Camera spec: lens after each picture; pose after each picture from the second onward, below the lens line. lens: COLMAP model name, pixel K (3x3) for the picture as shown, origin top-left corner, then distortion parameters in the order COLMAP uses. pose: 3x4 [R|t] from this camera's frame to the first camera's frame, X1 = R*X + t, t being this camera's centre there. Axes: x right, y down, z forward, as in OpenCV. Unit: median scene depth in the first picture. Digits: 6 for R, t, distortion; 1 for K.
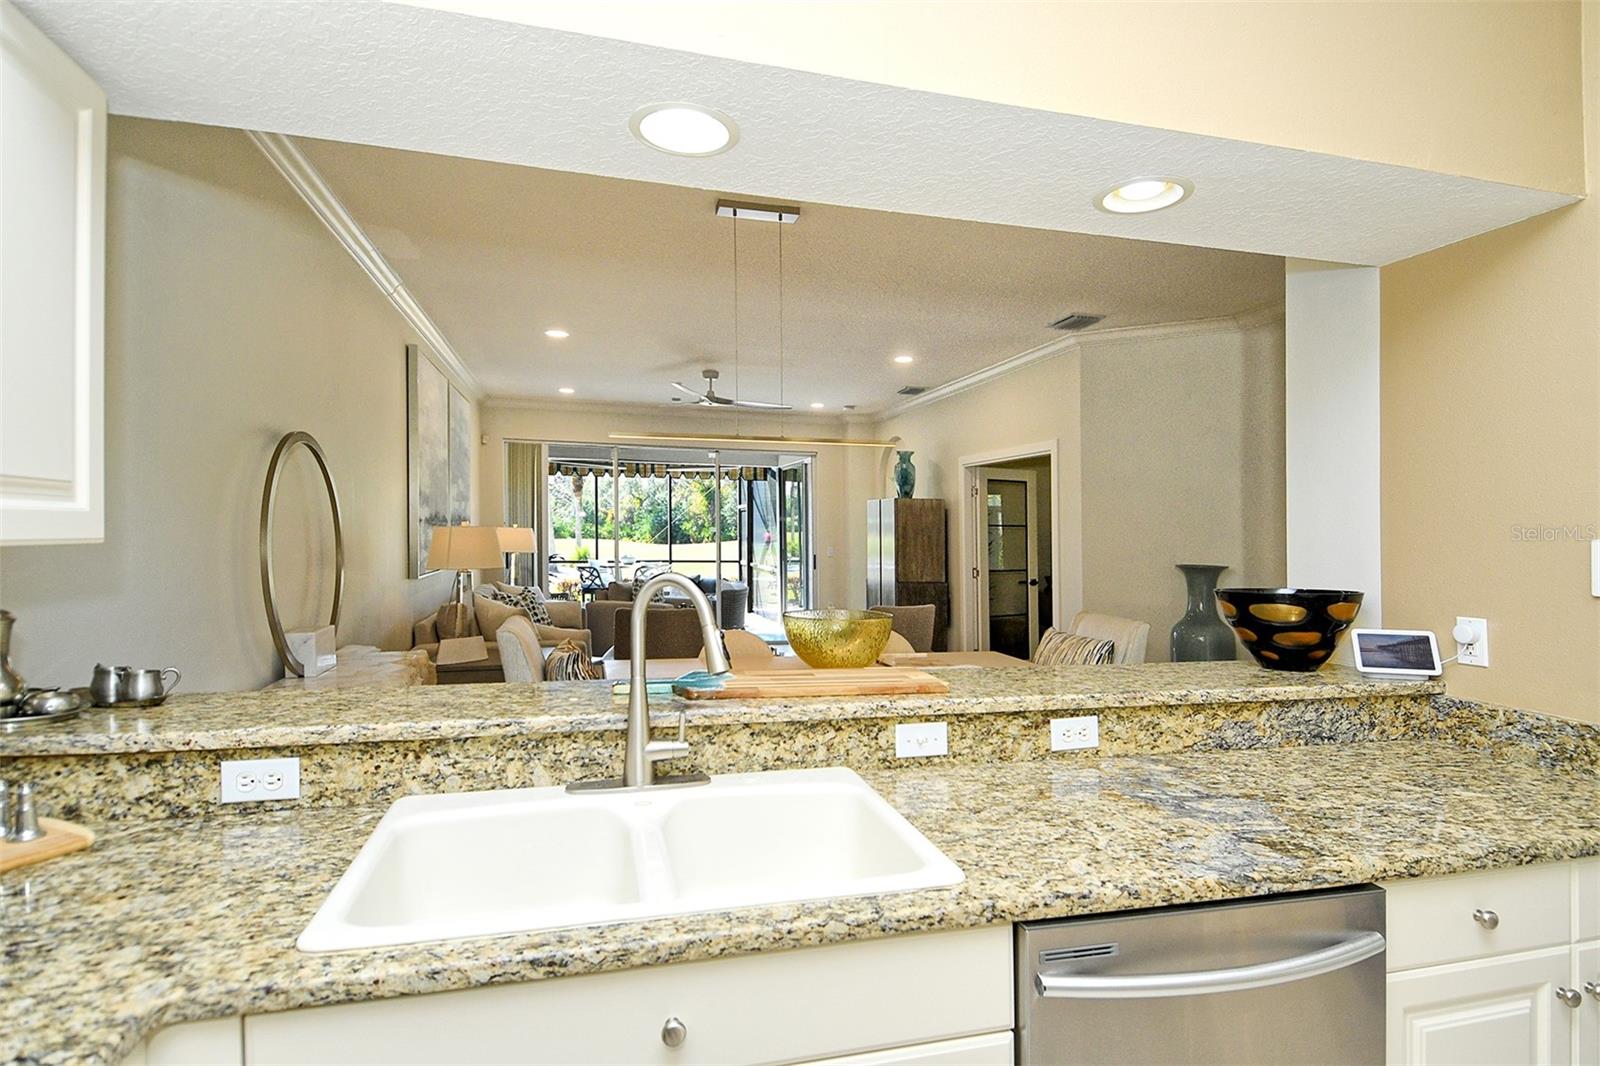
lens RADIAL K [[843.9, 0, 821.8], [0, 843.9, 567.3], [0, 0, 1]] dist [0.038235, -0.030315]
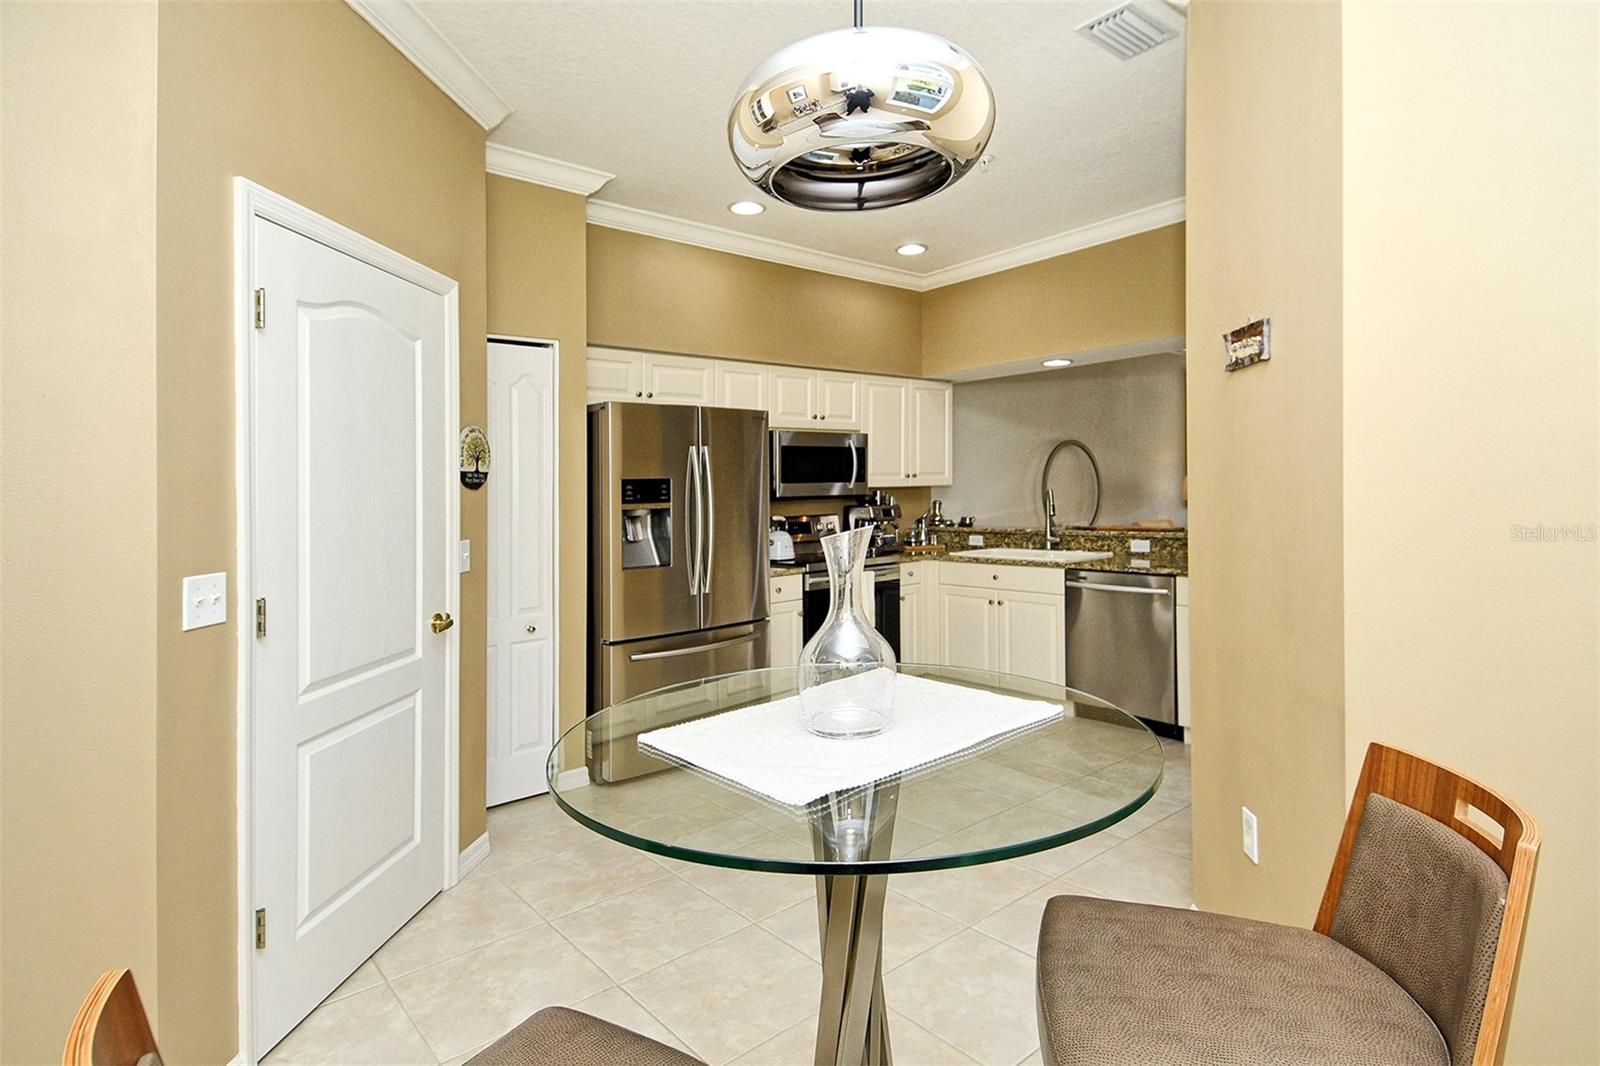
lens RADIAL K [[843.9, 0, 768.7], [0, 843.9, 559.4], [0, 0, 1]] dist [0.038235, -0.030315]
pose [[0.382406, 0.048399, -0.922726, 2.565656], [-0.007629, 0.998759, 0.049225, 0.132945], [0.923963, -0.011784, 0.382301, -1.407671]]
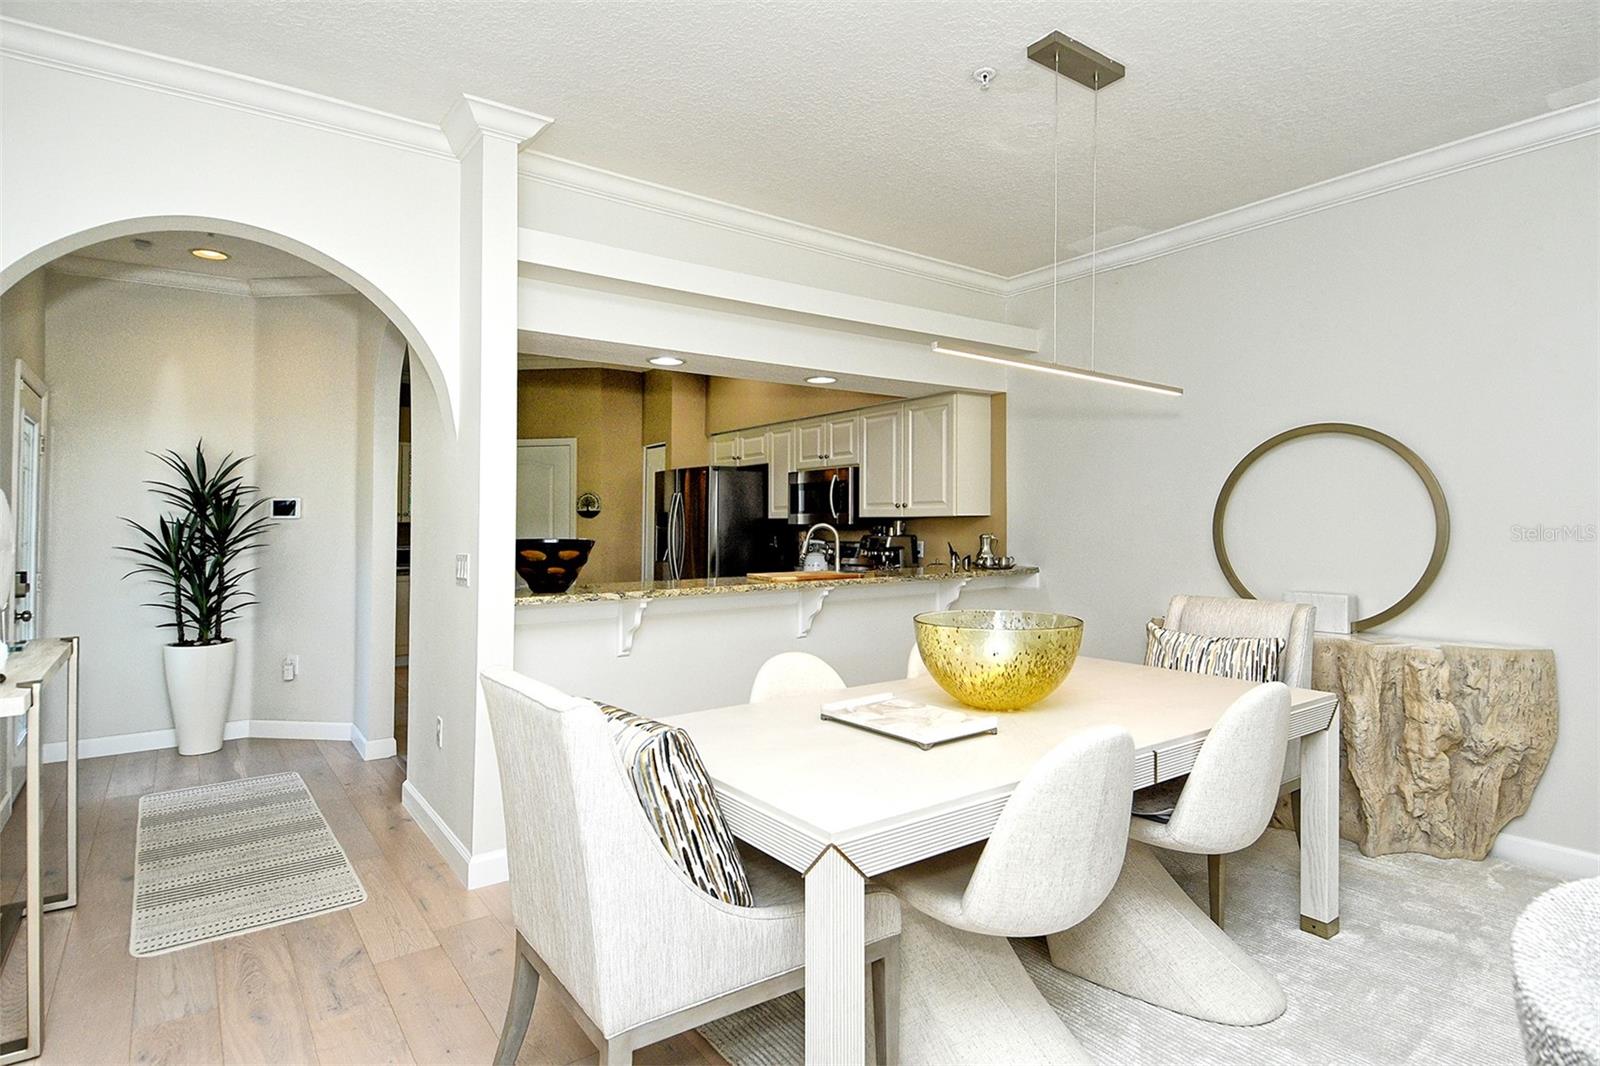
lens RADIAL K [[843.9, 0, 791.1], [0, 843.9, 512.4], [0, 0, 1]] dist [0.038235, -0.030315]
pose [[-0.941564, -0.014821, -0.336509, 0.976637], [-0.023630, 0.999477, 0.022096, -0.098864], [0.336005, 0.028756, -0.941421, 3.838255]]
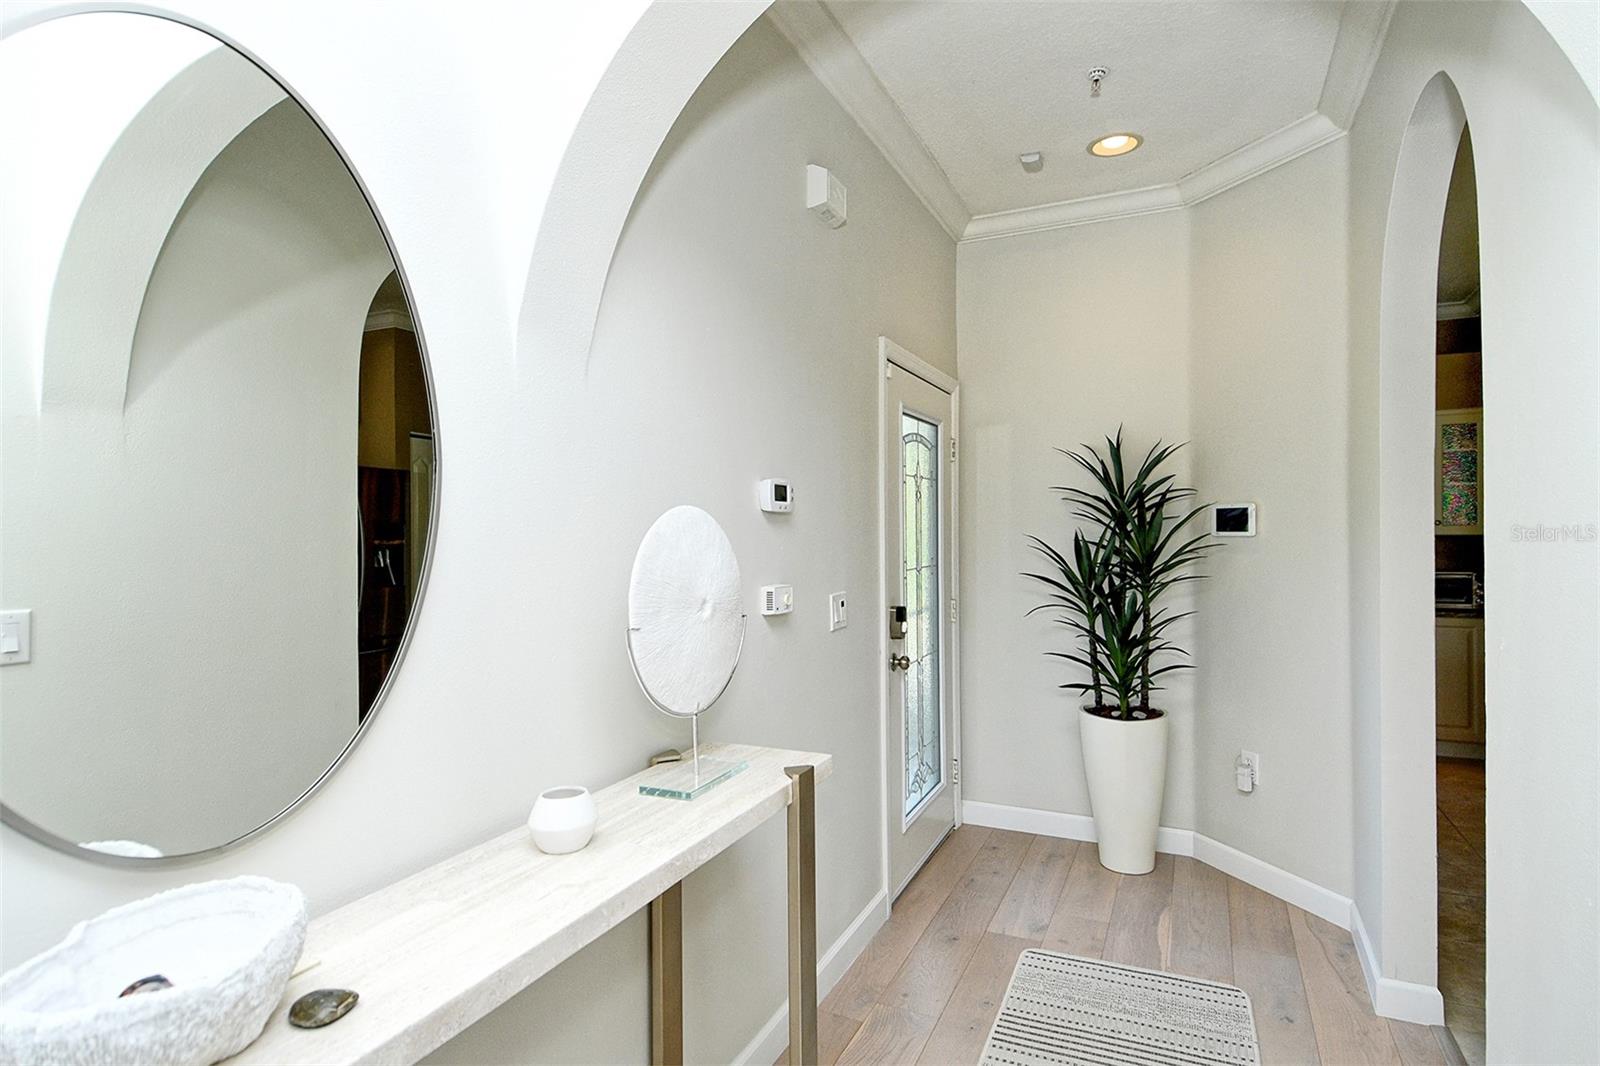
lens RADIAL K [[843.9, 0, 794.5], [0, 843.9, 520.1], [0, 0, 1]] dist [0.038235, -0.030315]
pose [[-0.745420, -0.000094, 0.666595, 1.123821], [0.025558, 0.999261, 0.028721, -0.082892], [-0.666105, 0.038446, -0.744867, 2.298918]]
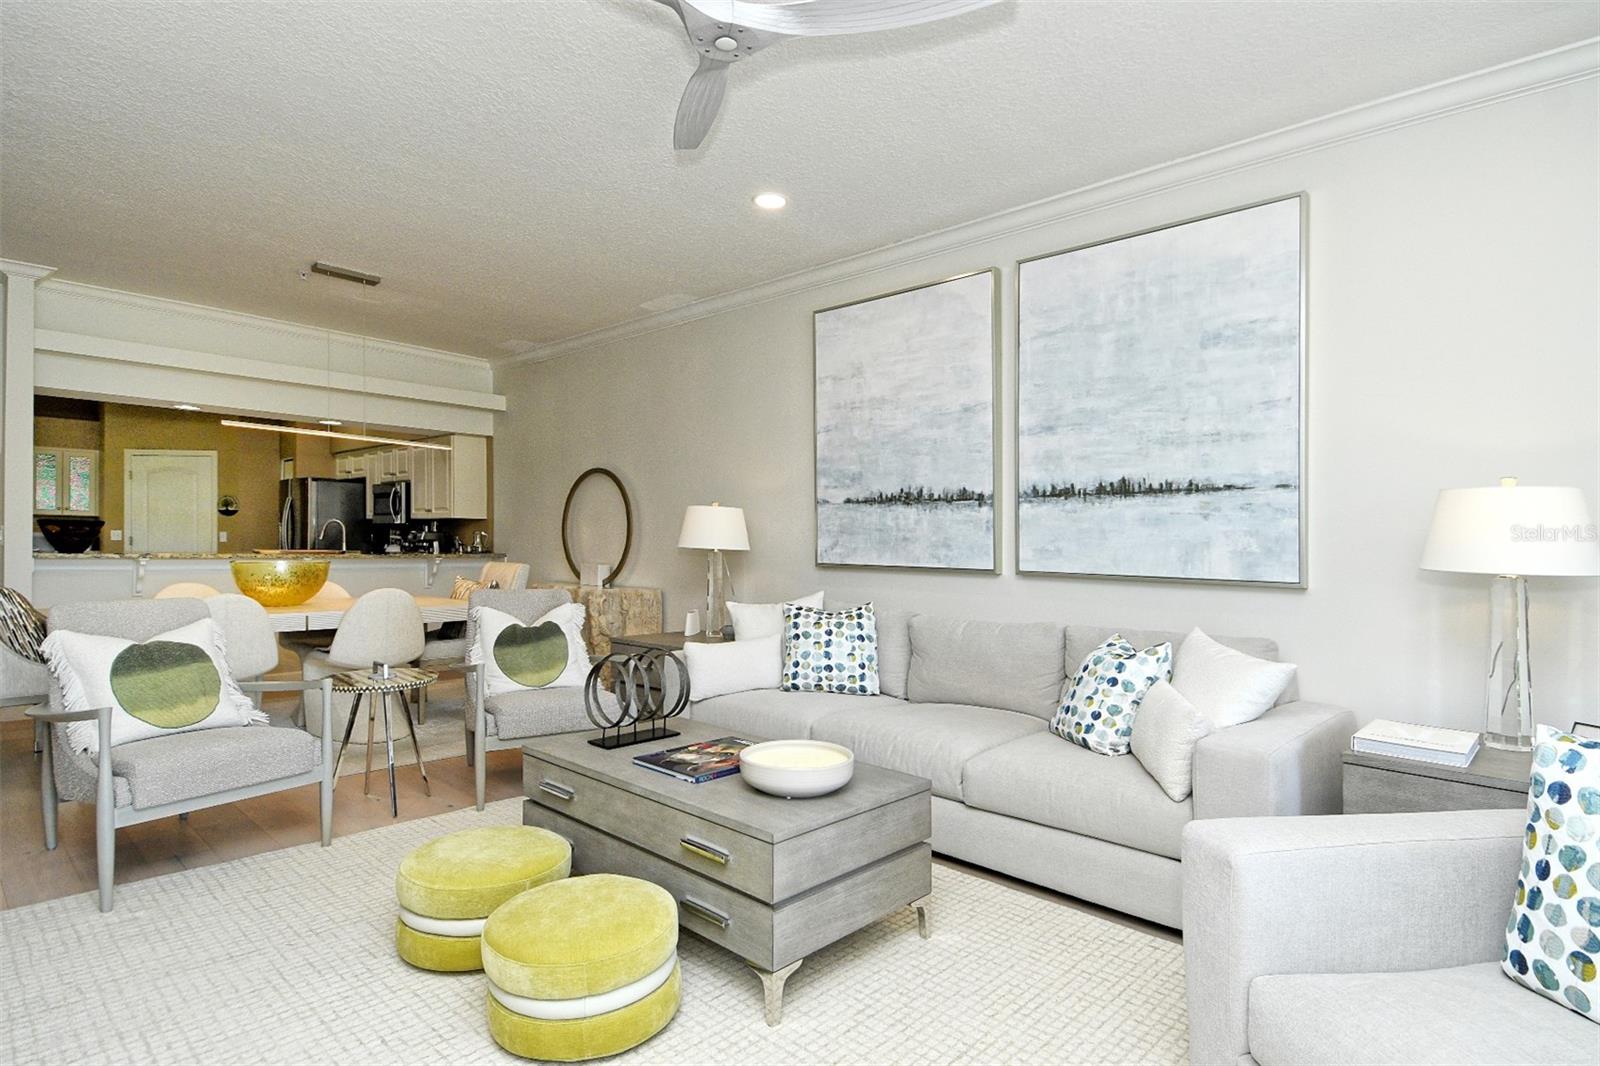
lens RADIAL K [[843.9, 0, 798.9], [0, 843.9, 557.2], [0, 0, 1]] dist [0.038235, -0.030315]
pose [[-0.863977, -0.023212, -0.502997, -0.057200], [-0.053510, 0.997513, 0.045878, -0.135956], [0.500681, 0.066553, -0.863070, 6.284589]]
